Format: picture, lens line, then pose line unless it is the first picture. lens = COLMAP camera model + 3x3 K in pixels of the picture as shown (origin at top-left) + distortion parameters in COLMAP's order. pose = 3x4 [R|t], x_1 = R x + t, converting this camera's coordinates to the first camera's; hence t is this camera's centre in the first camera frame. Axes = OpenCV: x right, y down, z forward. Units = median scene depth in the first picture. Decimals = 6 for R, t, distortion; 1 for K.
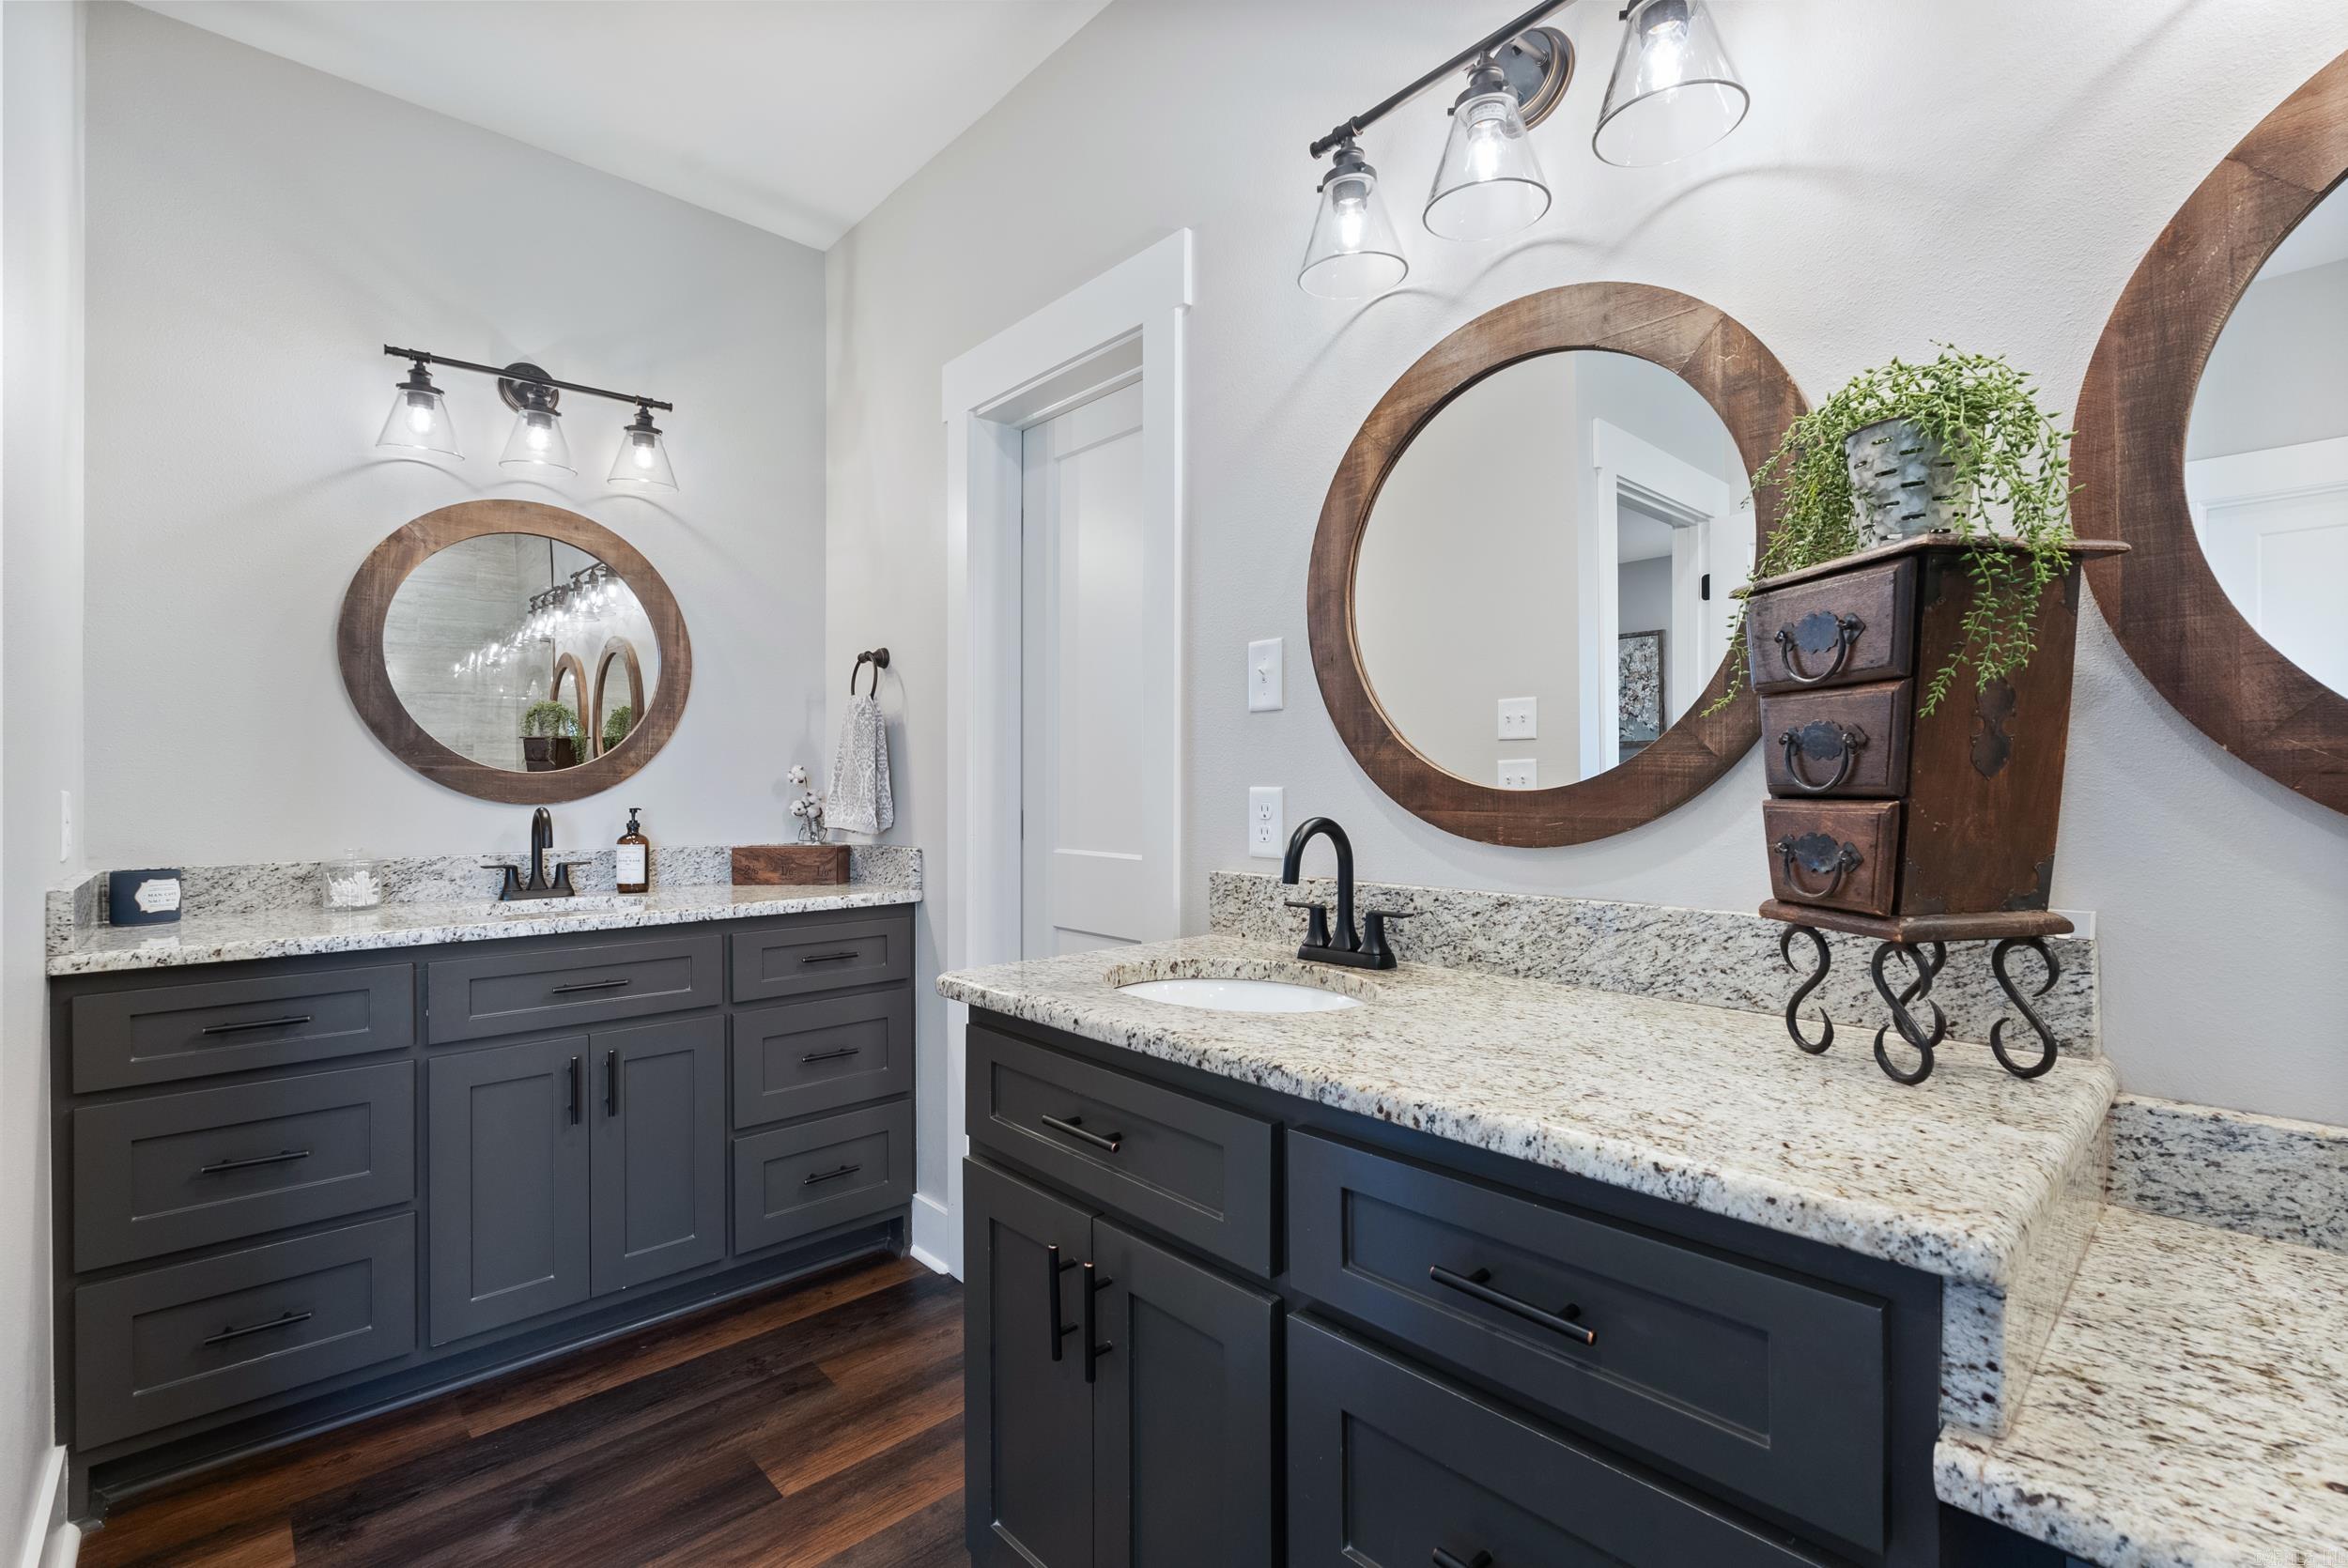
lens RADIAL K [[1033.2, 0, 1163.5], [0, 1033.2, 785.4], [0, 0, 1]] dist [-0.006434, 0.000674]
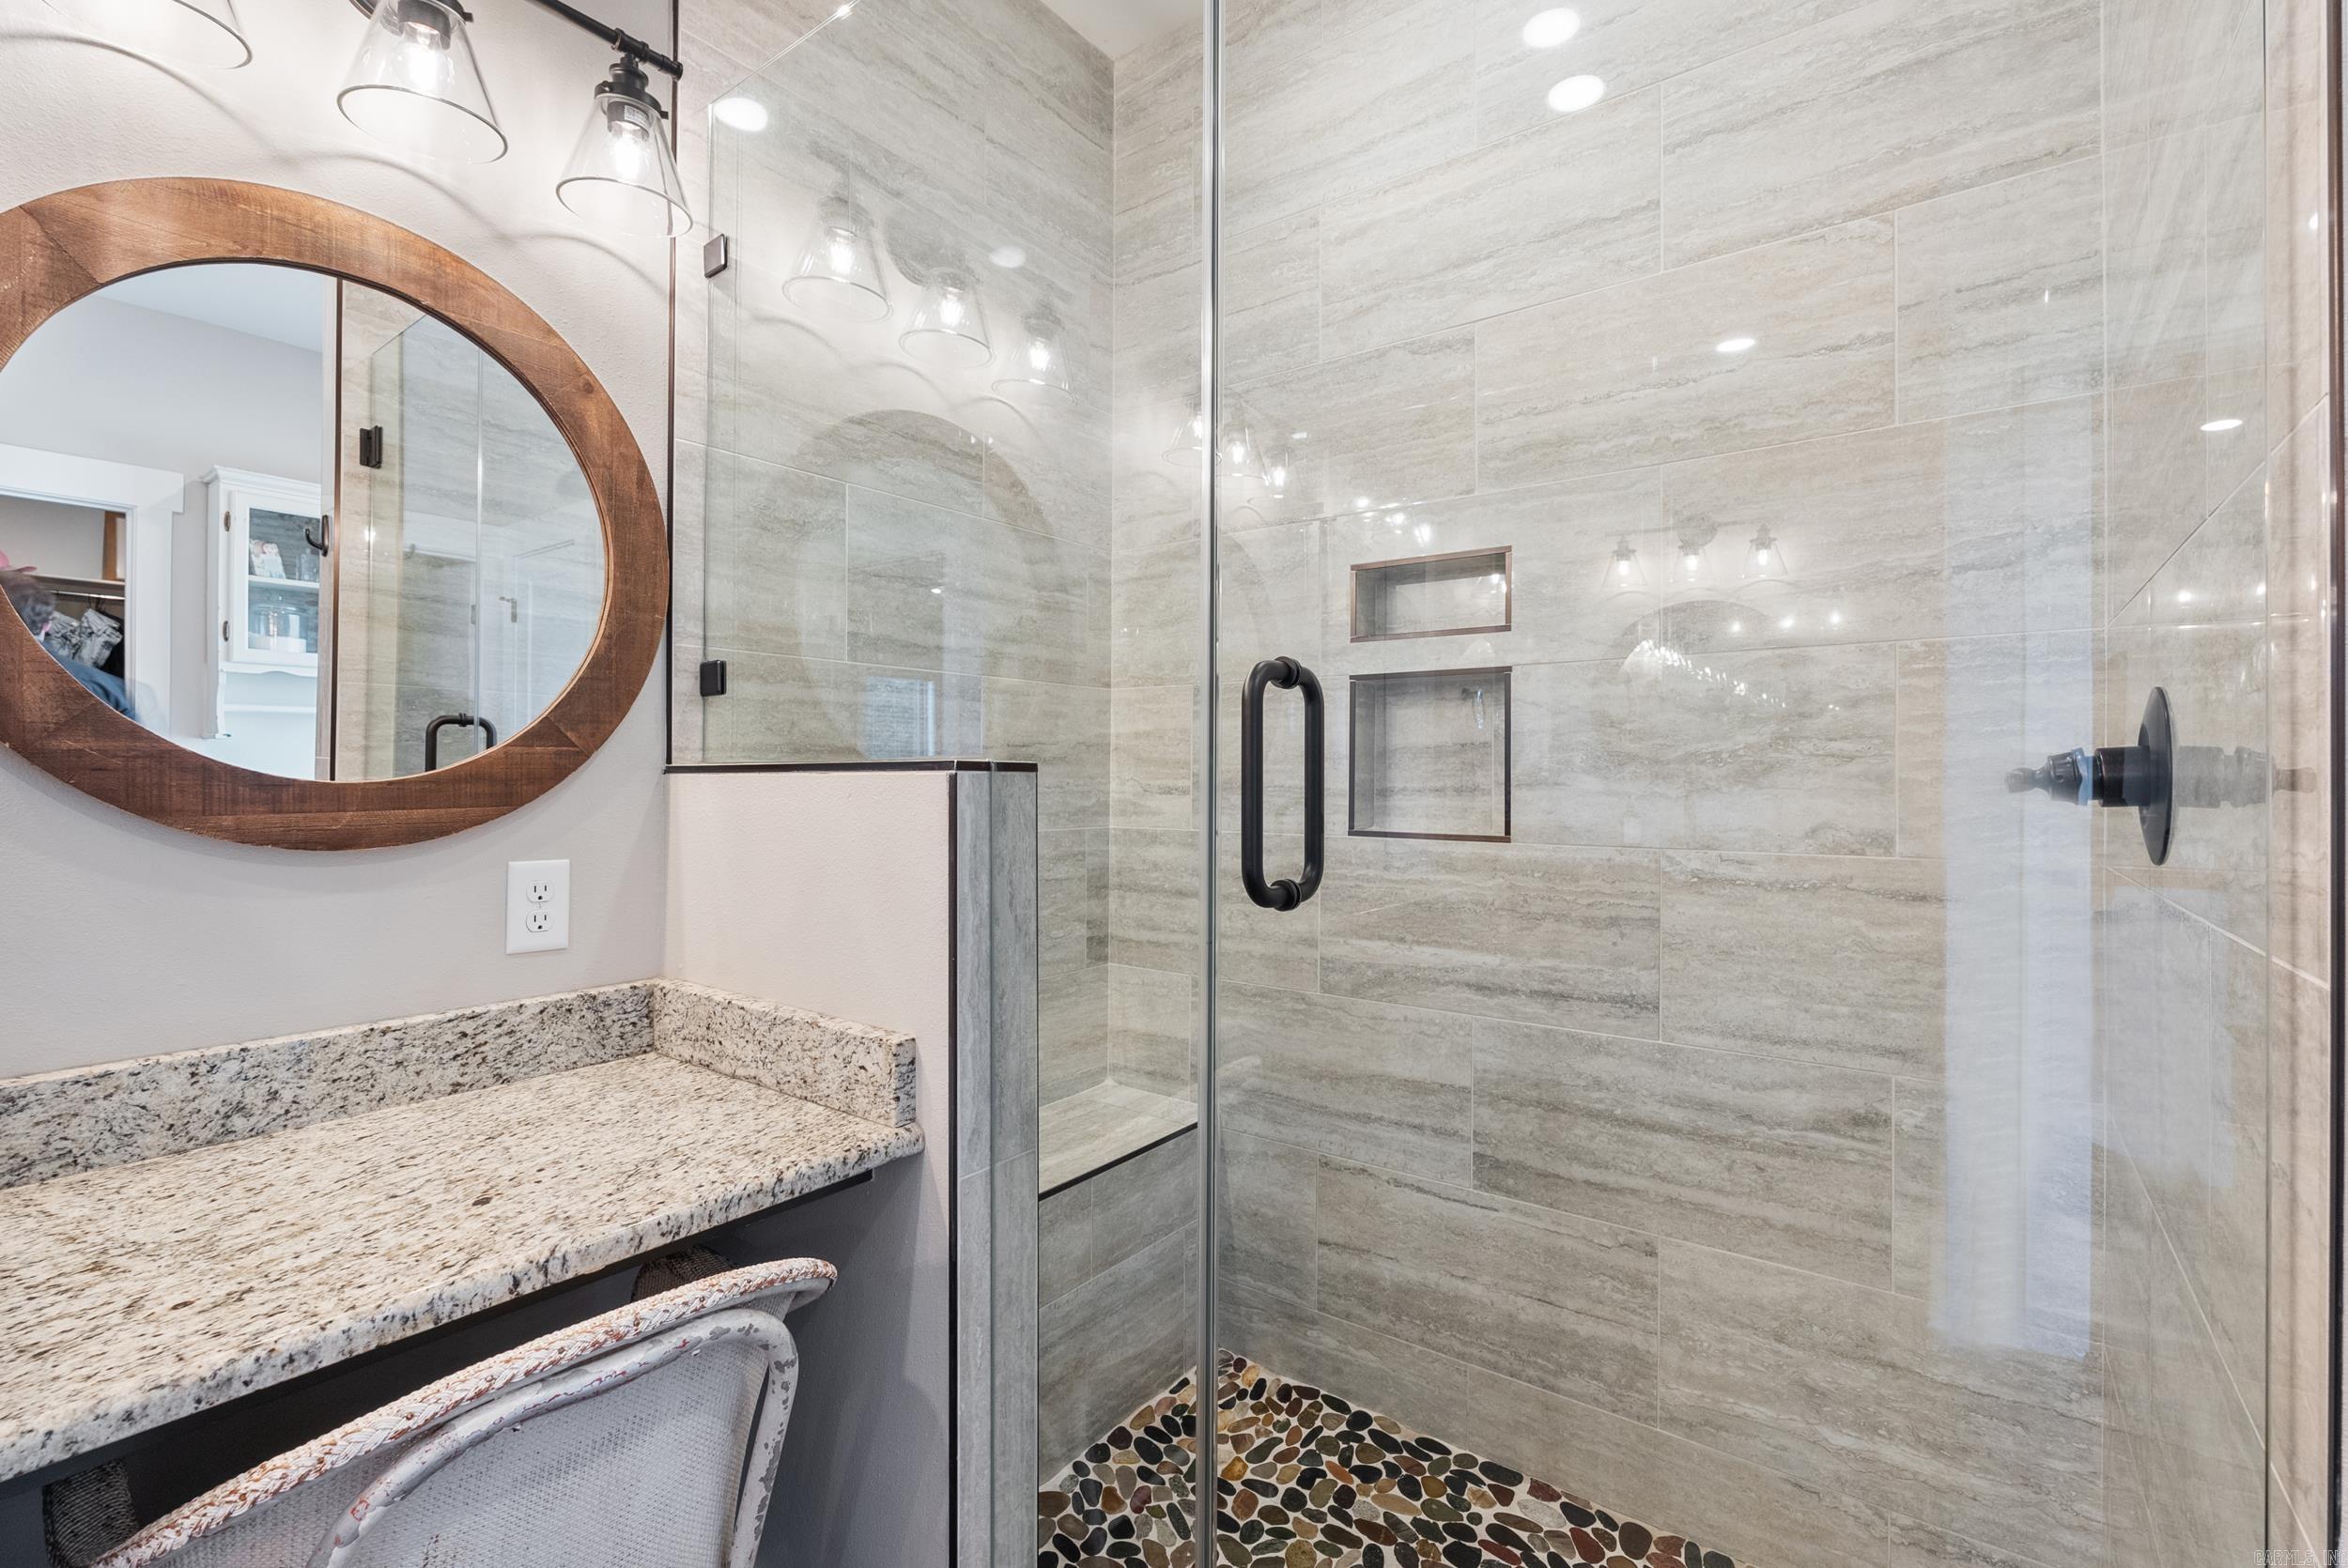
lens RADIAL K [[1033.2, 0, 1156.9], [0, 1033.2, 769.0], [0, 0, 1]] dist [-0.006434, 0.000674]
pose [[-0.160981, 0.010311, 0.986904, -0.234283], [-0.003911, 0.999931, -0.011085, -0.004310], [-0.986950, -0.005644, -0.160929, -0.025489]]
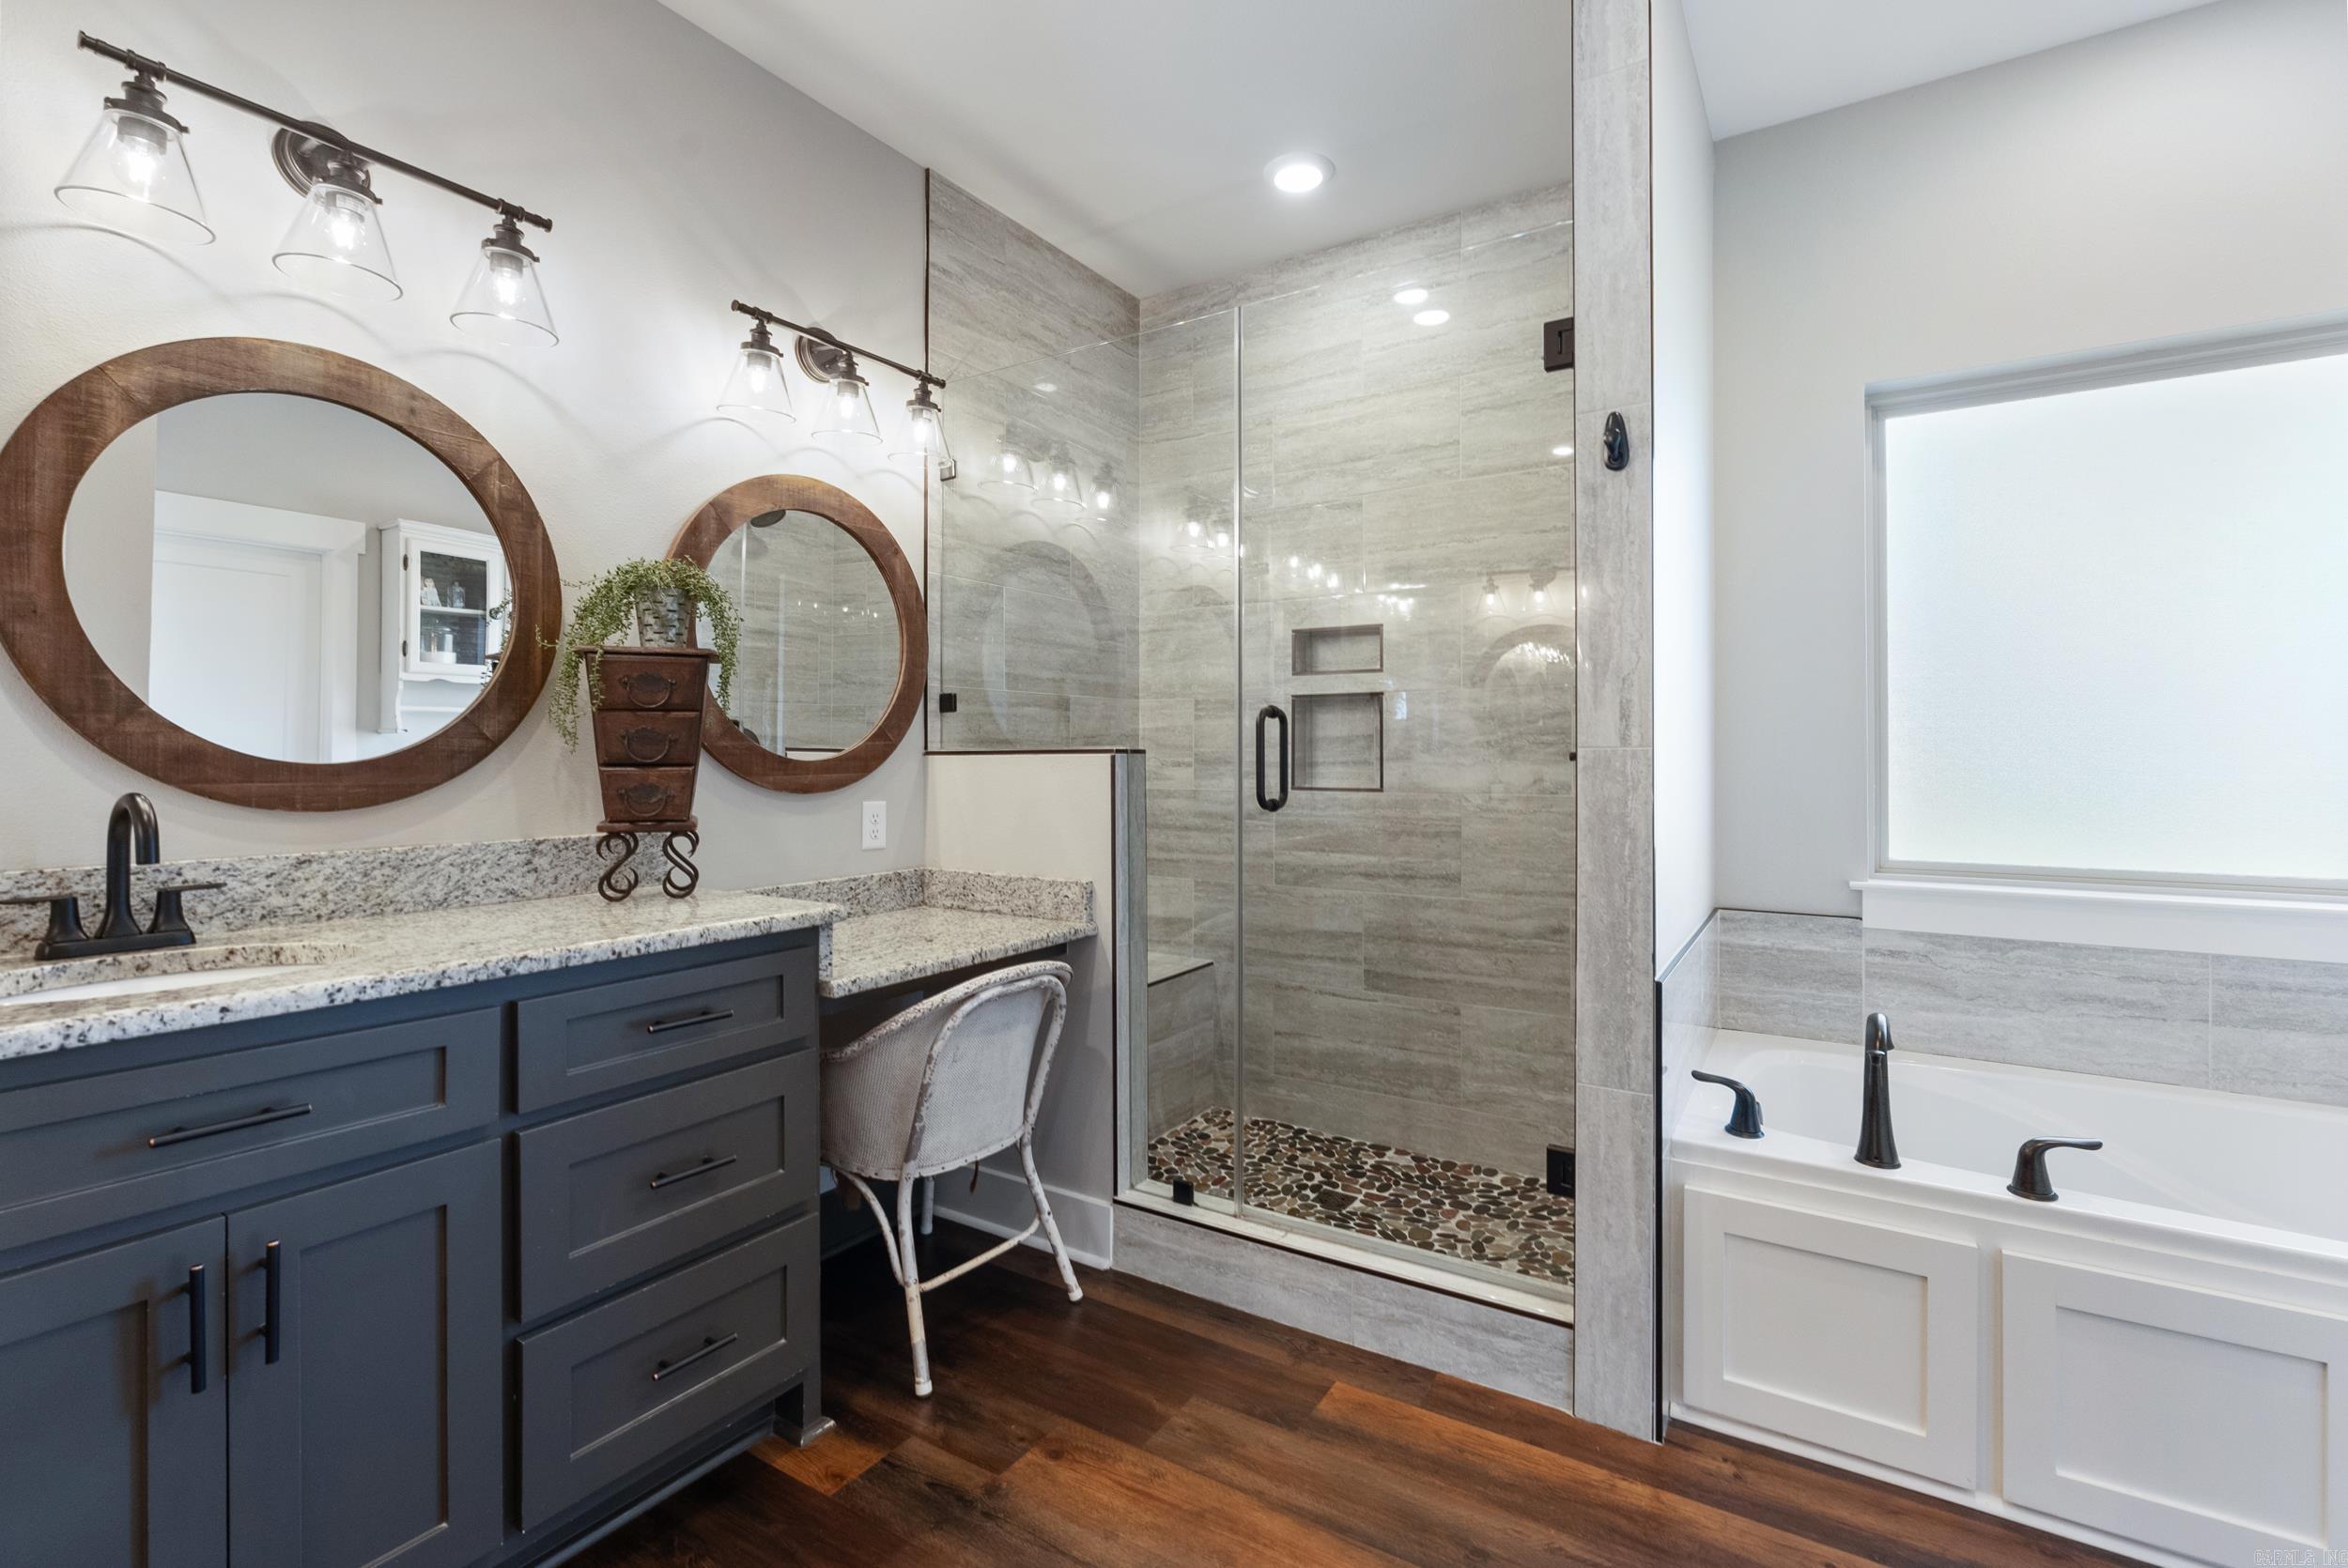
lens RADIAL K [[1033.2, 0, 1159.4], [0, 1033.2, 766.4], [0, 0, 1]] dist [-0.006434, 0.000674]
pose [[-0.233882, -0.002515, 0.972262, -1.571238], [0.003121, 0.999990, 0.003337, 0.011241], [-0.972260, 0.003815, -0.233872, 0.523866]]
